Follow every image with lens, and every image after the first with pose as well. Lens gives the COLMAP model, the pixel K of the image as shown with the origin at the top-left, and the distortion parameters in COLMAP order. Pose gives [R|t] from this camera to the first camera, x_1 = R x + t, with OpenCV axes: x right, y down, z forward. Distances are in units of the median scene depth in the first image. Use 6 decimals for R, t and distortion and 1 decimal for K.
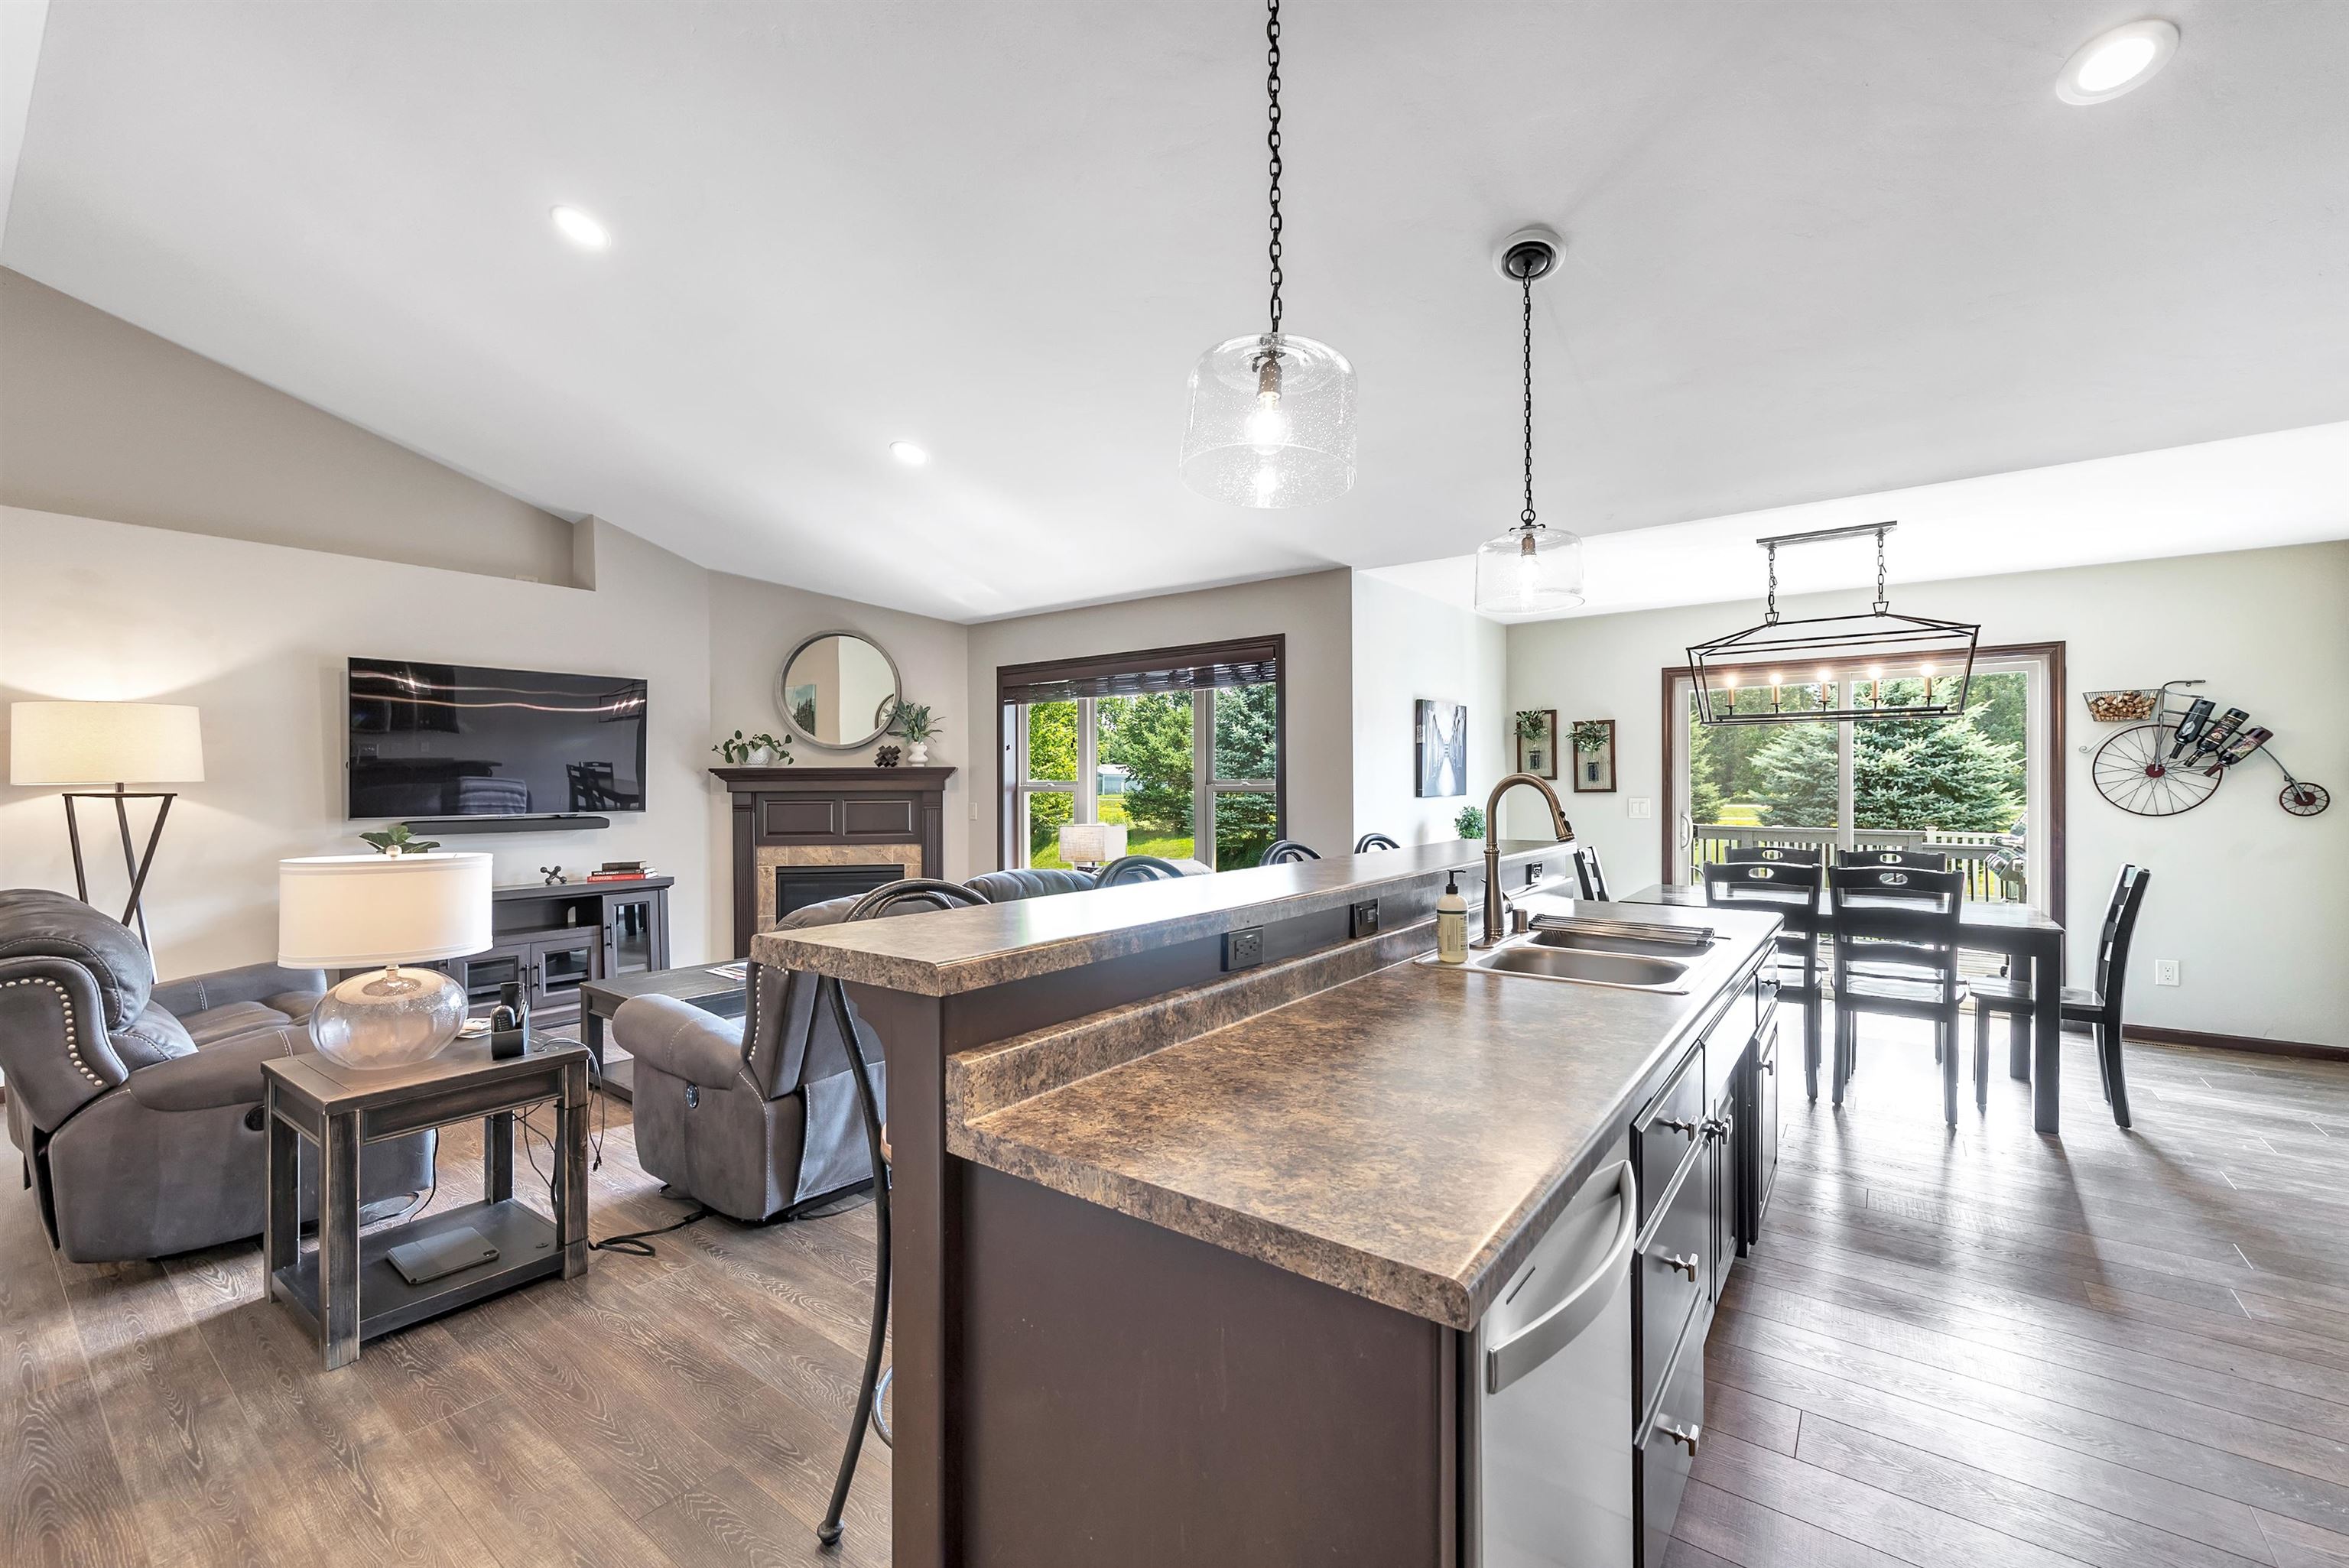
lens RADIAL K [[958.6, 0, 1164.4], [0, 958.6, 783.7], [0, 0, 1]] dist [0.002598, -0.000046]
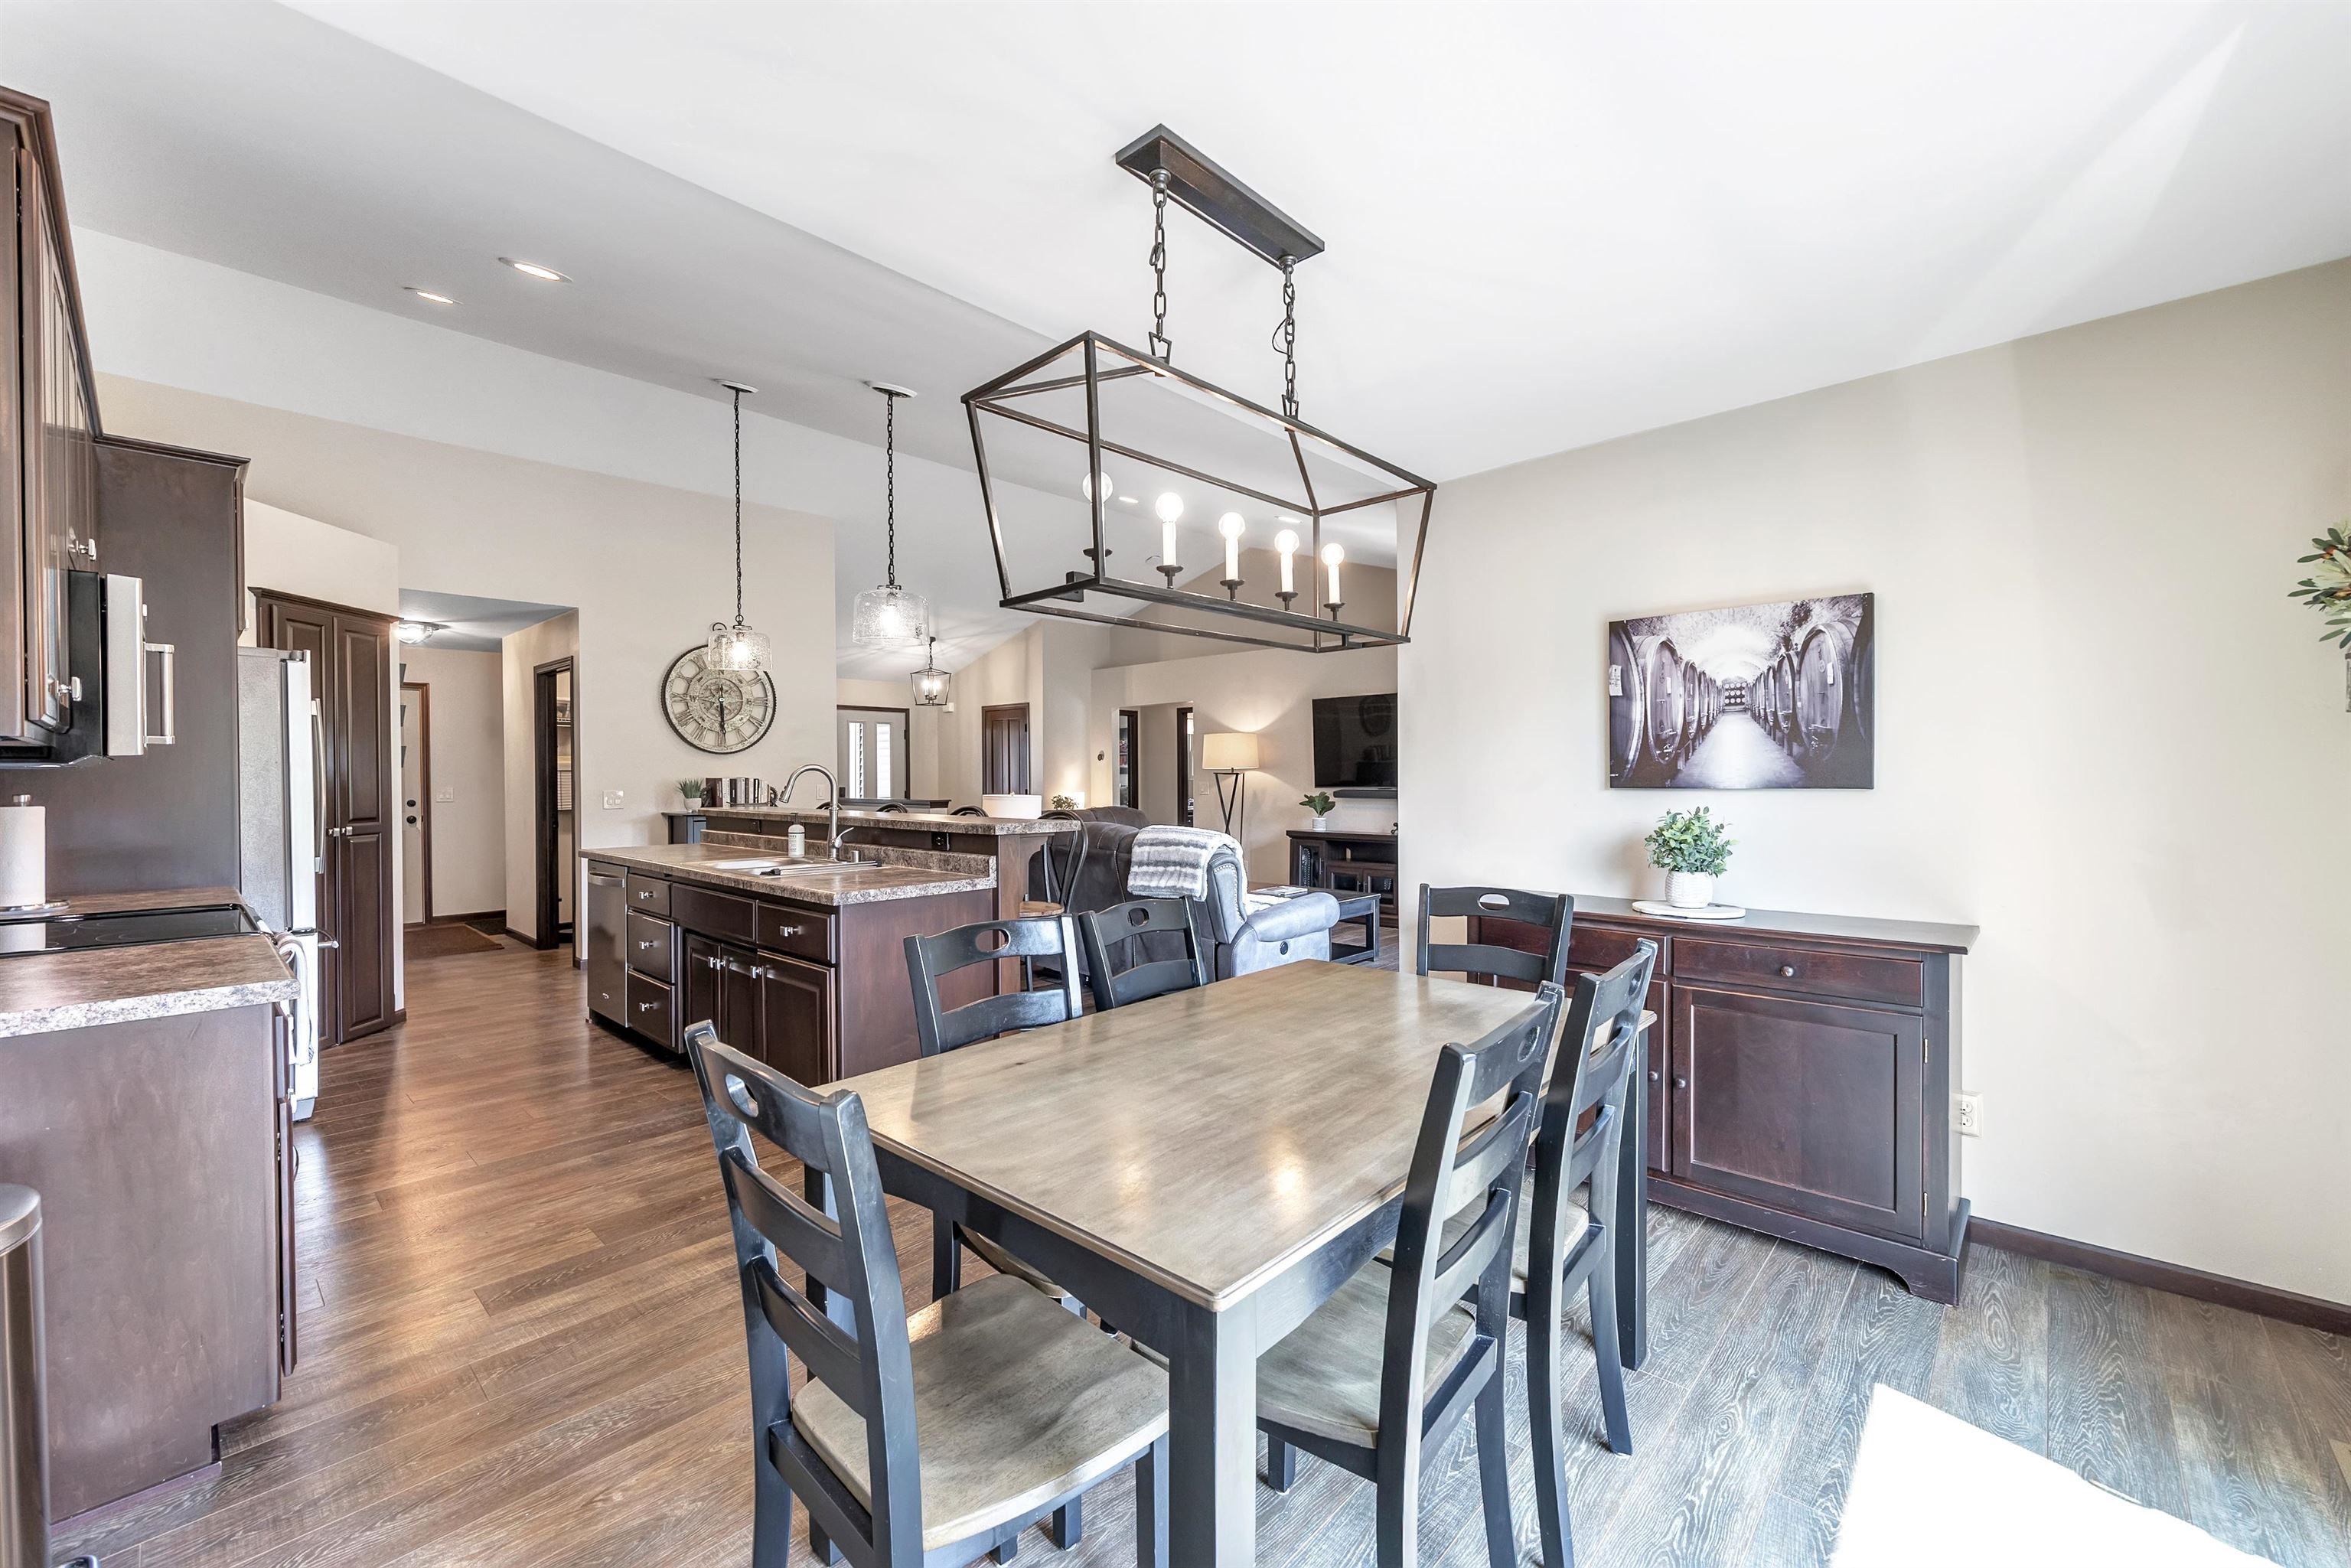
lens RADIAL K [[959.5, 0, 1155.3], [0, 959.5, 783.5], [0, 0, 1]] dist [0.002598, -0.000046]
pose [[-0.093776, 0.014342, -0.995490, 0.795330], [0.006938, 0.999881, 0.013752, 0.001742], [0.995569, -0.005618, -0.093864, 0.677655]]
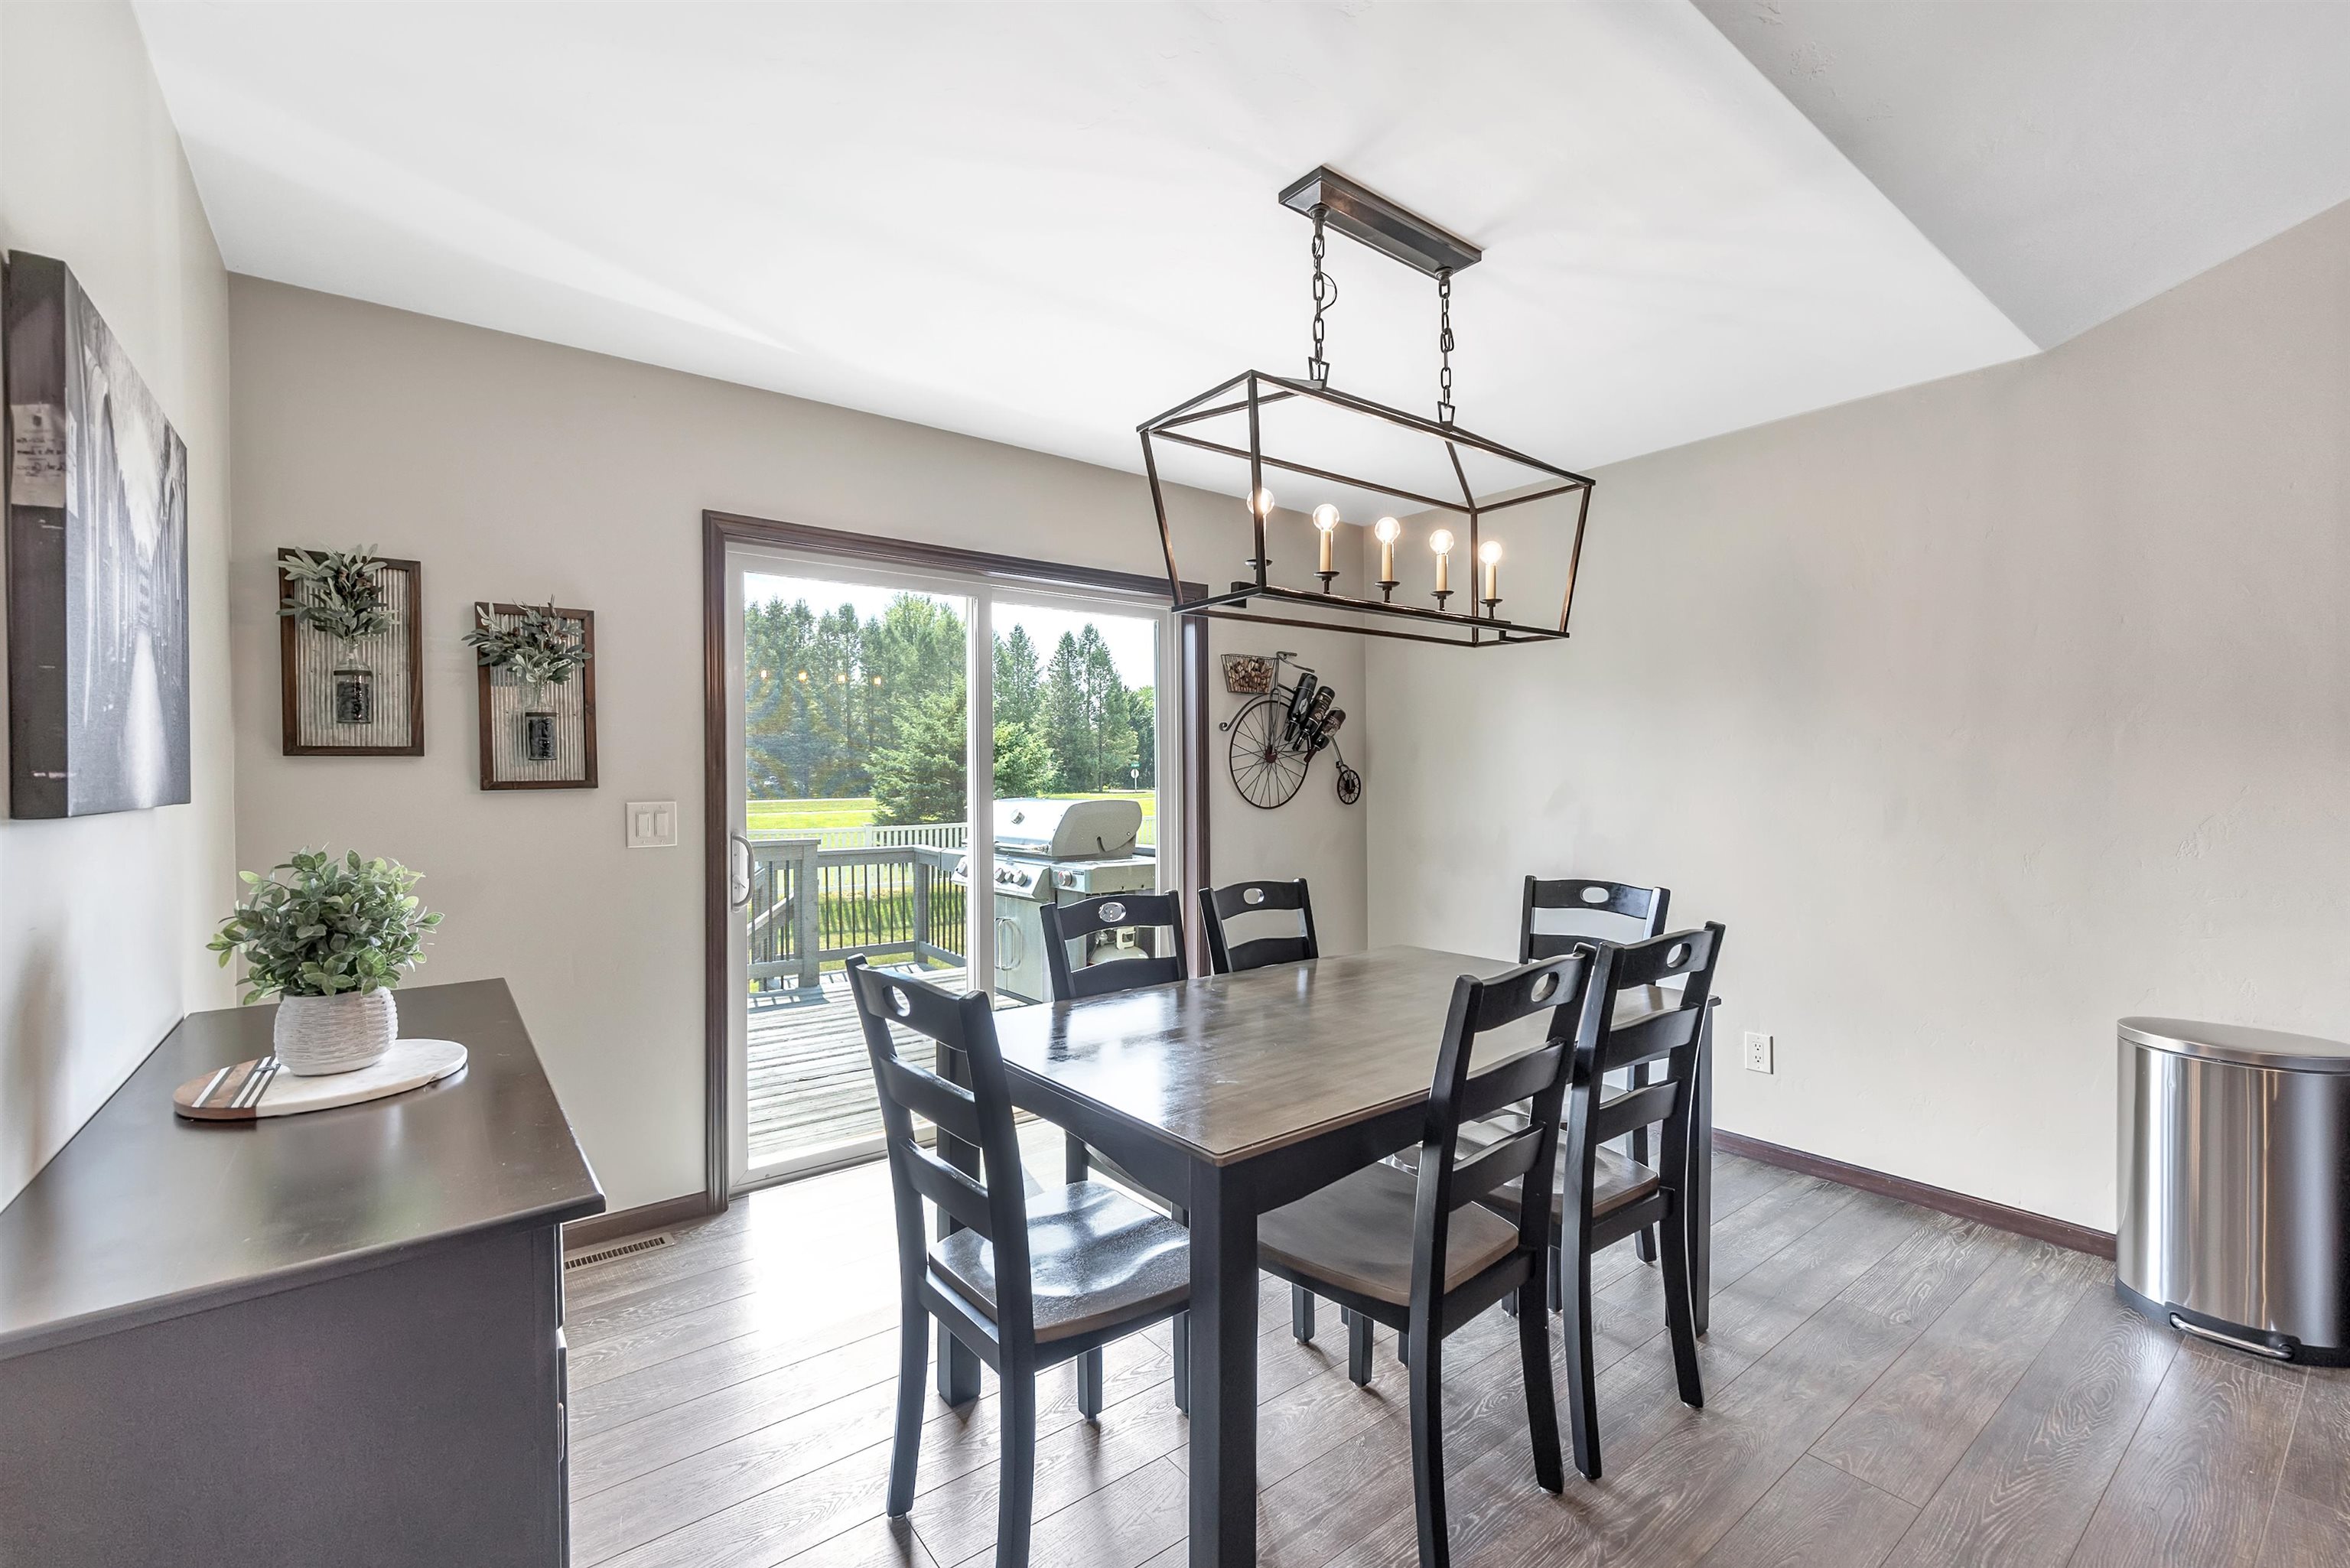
lens RADIAL K [[959.1, 0, 1138.2], [0, 959.1, 782.5], [0, 0, 1]] dist [0.002598, -0.000046]
pose [[0.267177, -0.002059, 0.963645, 0.134465], [0.005394, 0.999985, 0.000641, 0.007402], [-0.963632, 0.005026, 0.267185, 0.660433]]
